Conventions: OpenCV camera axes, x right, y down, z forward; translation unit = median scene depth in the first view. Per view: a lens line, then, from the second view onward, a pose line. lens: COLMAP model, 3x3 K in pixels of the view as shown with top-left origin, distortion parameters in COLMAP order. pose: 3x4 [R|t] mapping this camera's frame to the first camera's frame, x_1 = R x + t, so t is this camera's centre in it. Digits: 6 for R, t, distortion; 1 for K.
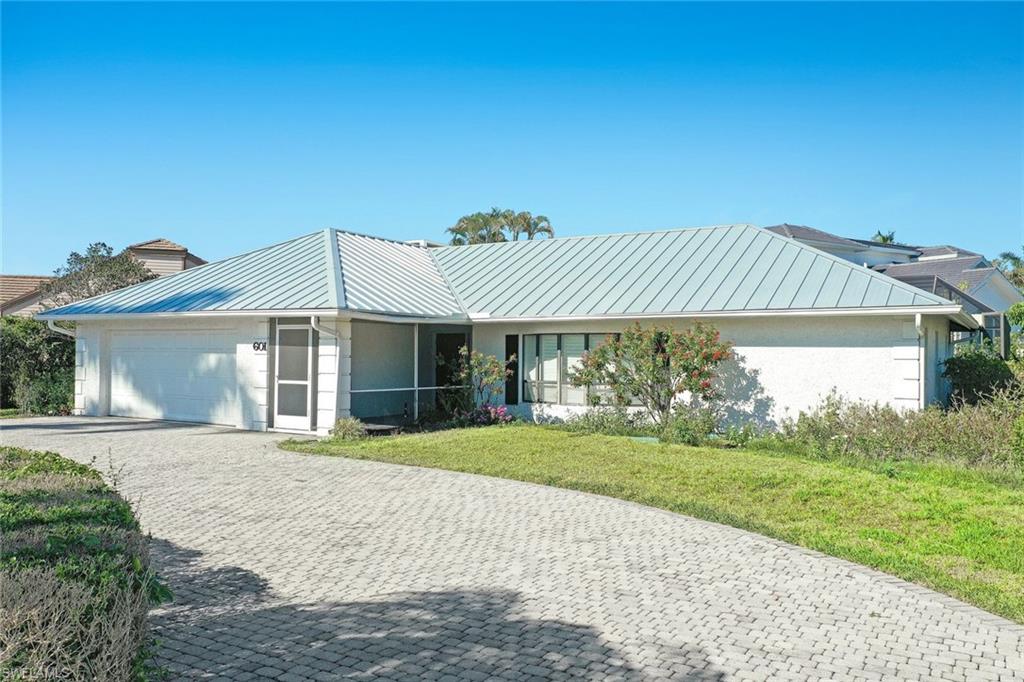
lens RADIAL K [[839.7, 0, 524.3], [0, 839.7, 341.3], [0, 0, 1]] dist [-0.023424, 0.002903]
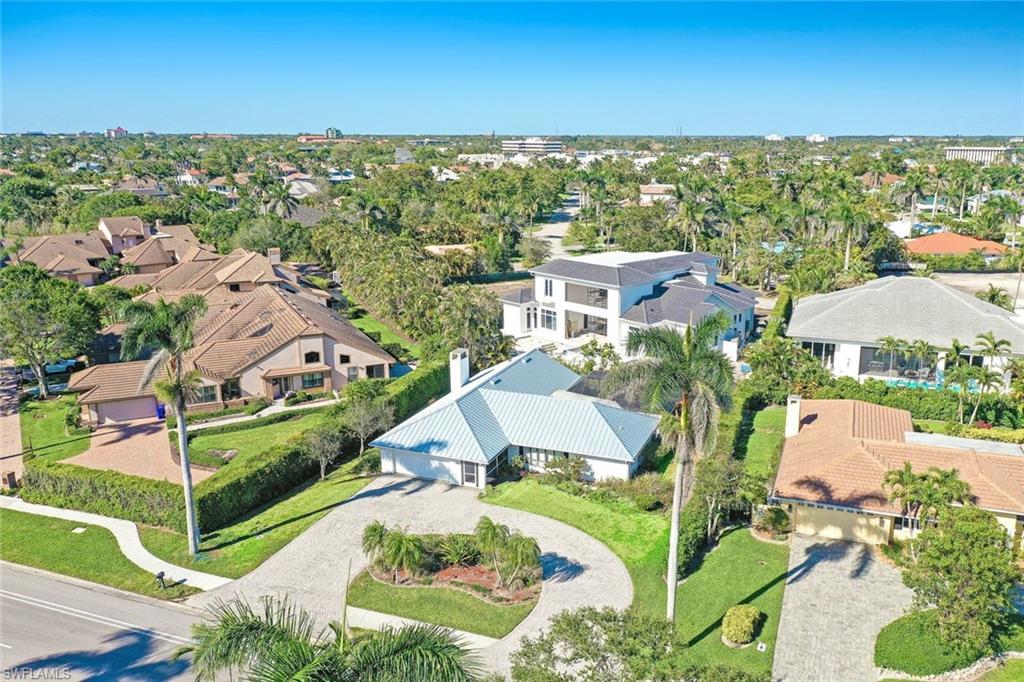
lens RADIAL K [[839.7, 0, 524.3], [0, 839.7, 341.3], [0, 0, 1]] dist [-0.023424, 0.002903]
pose [[0.986766, -0.051838, 0.153641, -0.574041], [0.010428, 0.965848, 0.258898, -1.467724], [-0.161815, -0.253869, 0.953607, -2.423173]]
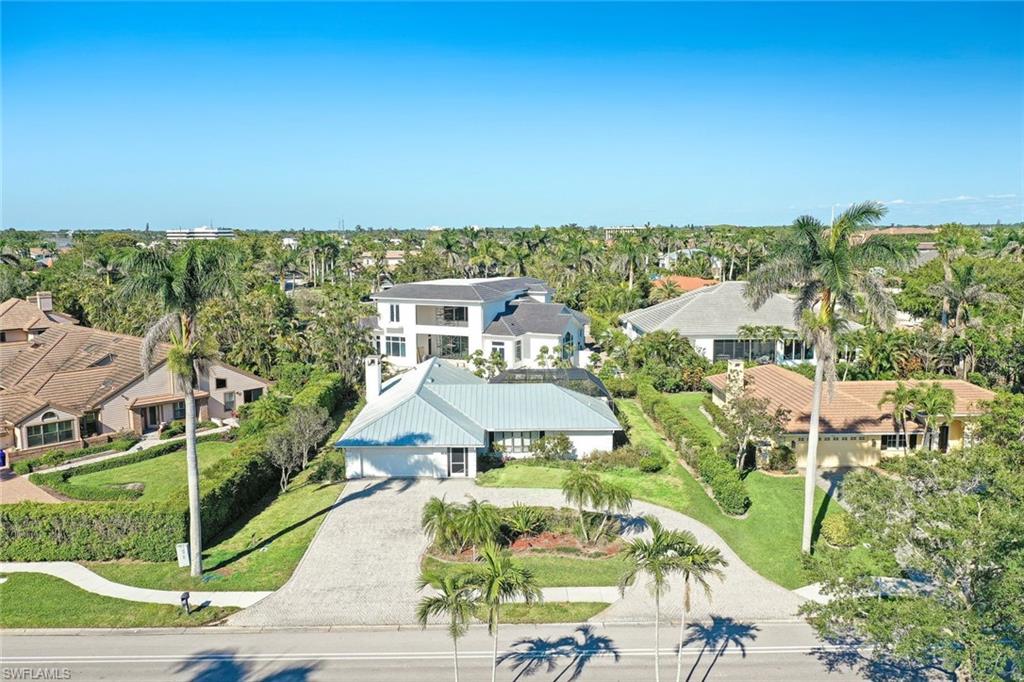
lens RADIAL K [[839.7, 0, 524.3], [0, 839.7, 341.3], [0, 0, 1]] dist [-0.023424, 0.002903]
pose [[0.850885, -0.087065, 0.518088, -1.748754], [0.005723, 0.987649, 0.156576, -0.961324], [-0.525321, -0.130263, 0.840874, -1.923340]]
